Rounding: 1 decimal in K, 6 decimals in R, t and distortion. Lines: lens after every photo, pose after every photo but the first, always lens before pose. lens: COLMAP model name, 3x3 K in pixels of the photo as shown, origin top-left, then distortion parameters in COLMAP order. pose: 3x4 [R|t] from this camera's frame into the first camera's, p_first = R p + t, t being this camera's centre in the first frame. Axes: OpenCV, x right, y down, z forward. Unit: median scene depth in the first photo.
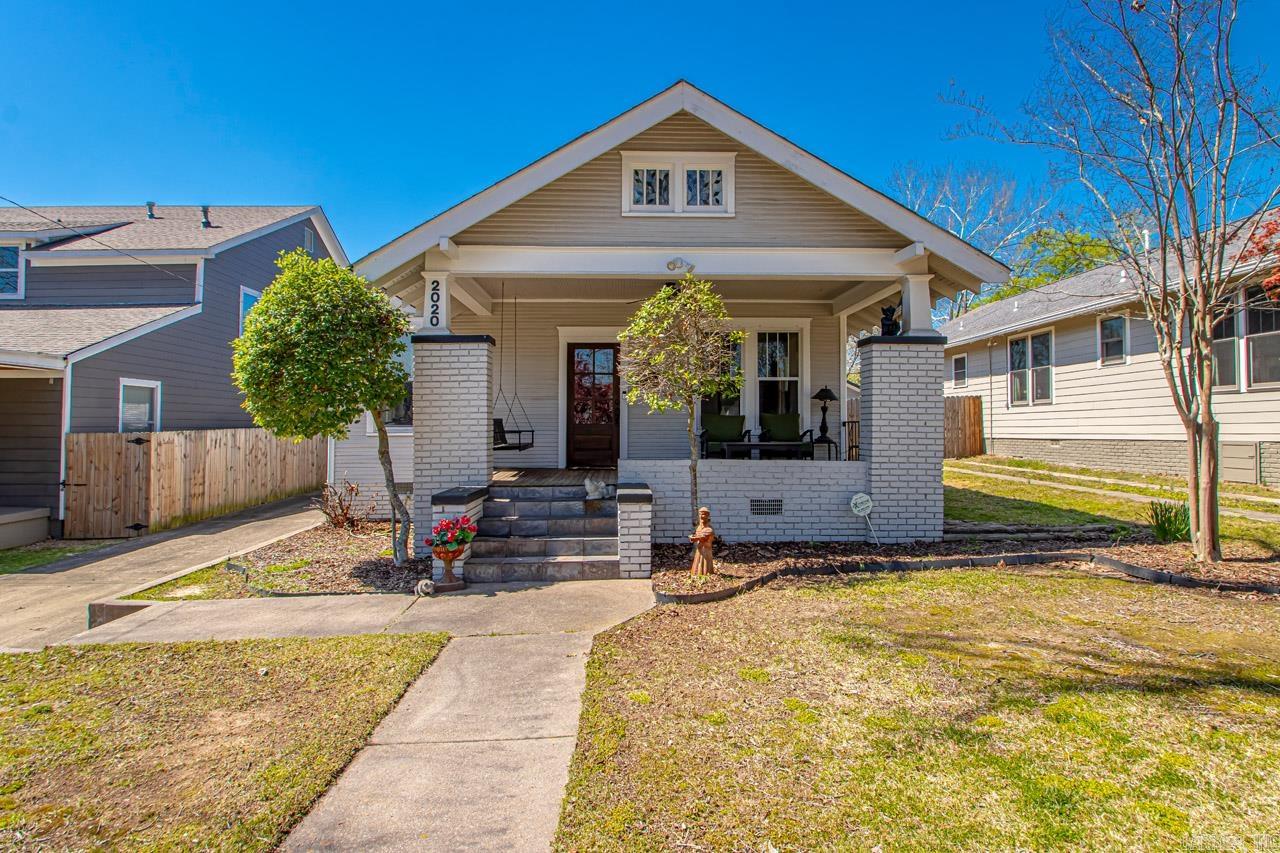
lens RADIAL K [[677.7, 0, 611.2], [0, 677.7, 454.4], [0, 0, 1]] dist [-0.000457, -0.001513]
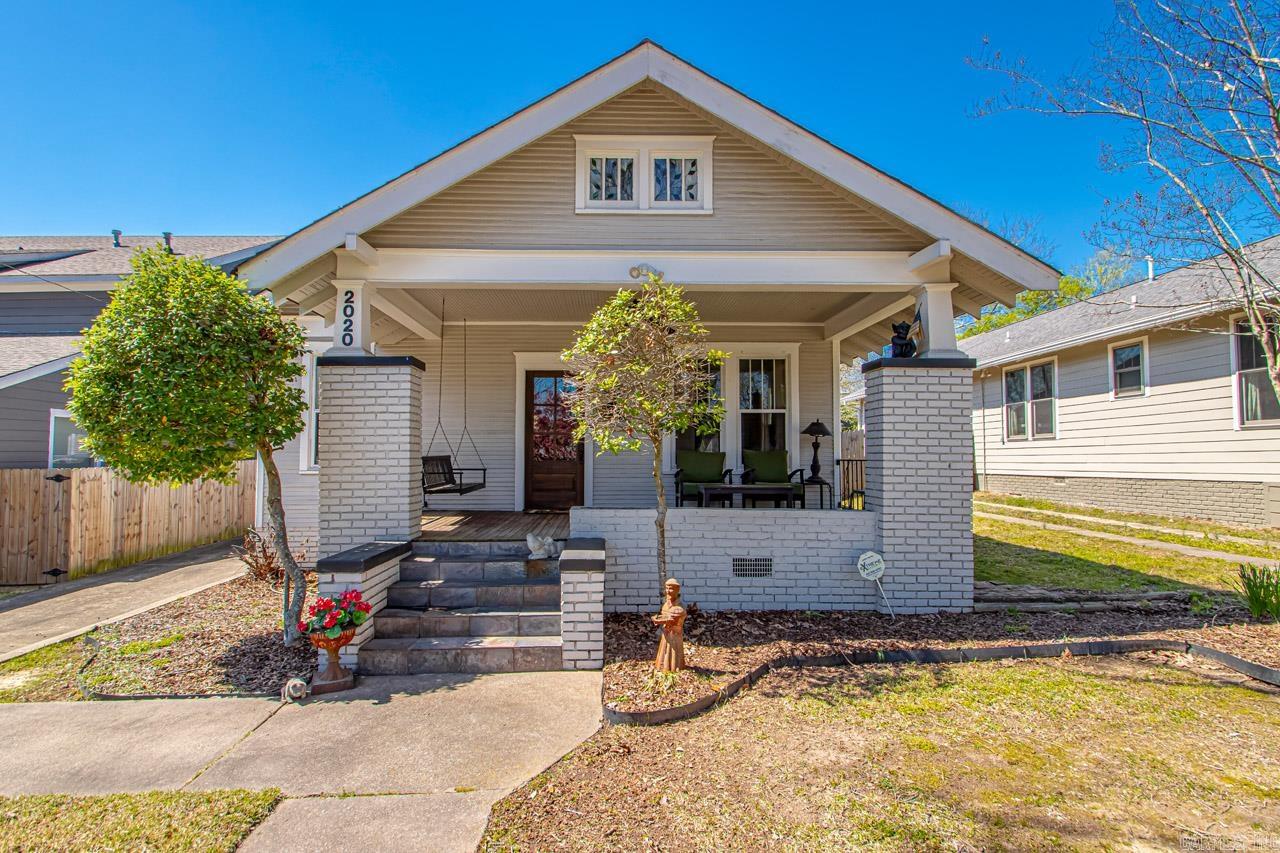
lens RADIAL K [[640.3, 0, 592.8], [0, 640.3, 465.2], [0, 0, 1]] dist [0.023327, -0.020327]
pose [[0.999960, 0.002549, -0.008520, 0.043739], [-0.002792, 0.999584, -0.028708, -0.022682], [0.008443, 0.028731, 0.999552, 0.225621]]
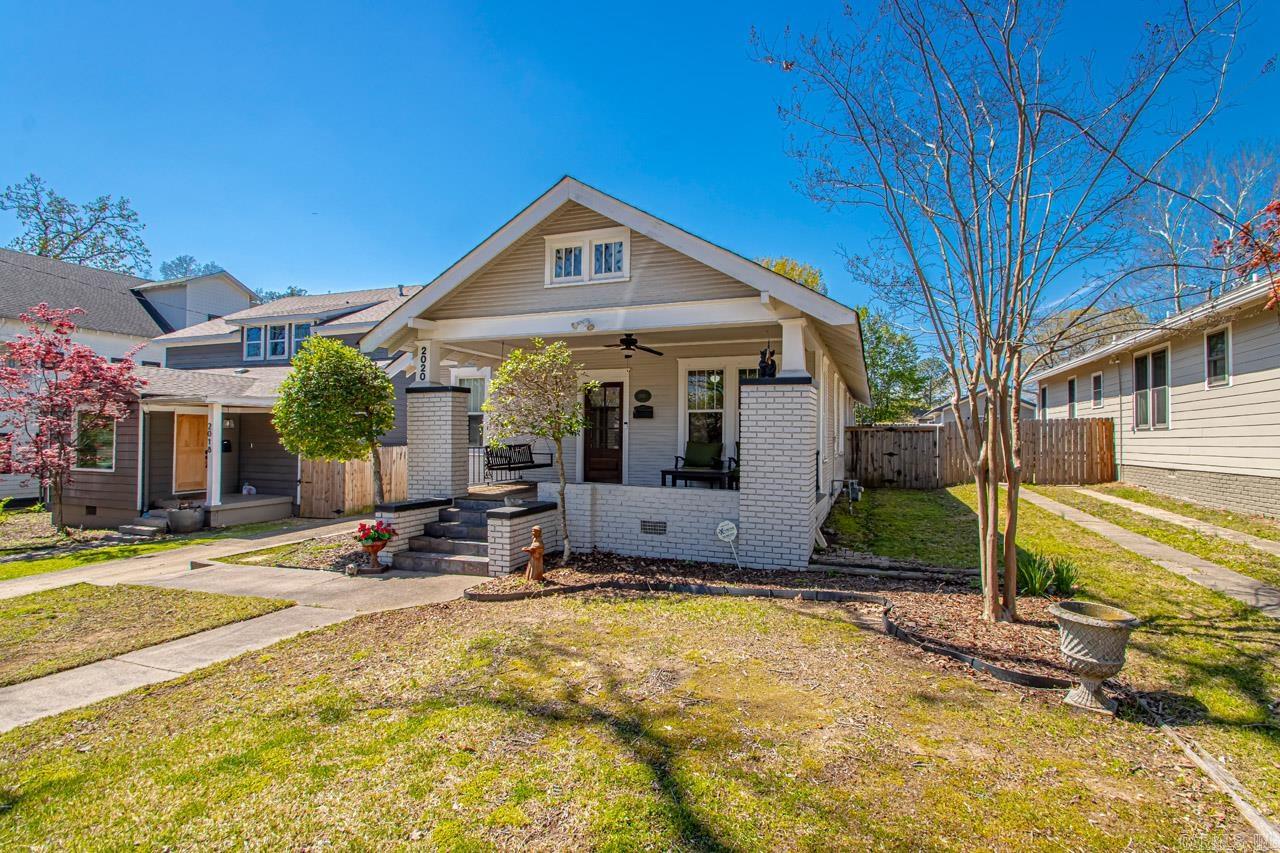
lens RADIAL K [[578.5, 0, 608.9], [0, 578.5, 464.2], [0, 0, 1]] dist [0.017679, -0.015469]
pose [[0.928896, 0.025442, -0.369465, 0.526935], [-0.023445, 0.999676, 0.009896, -0.039426], [0.369598, -0.000531, 0.929192, 0.048933]]
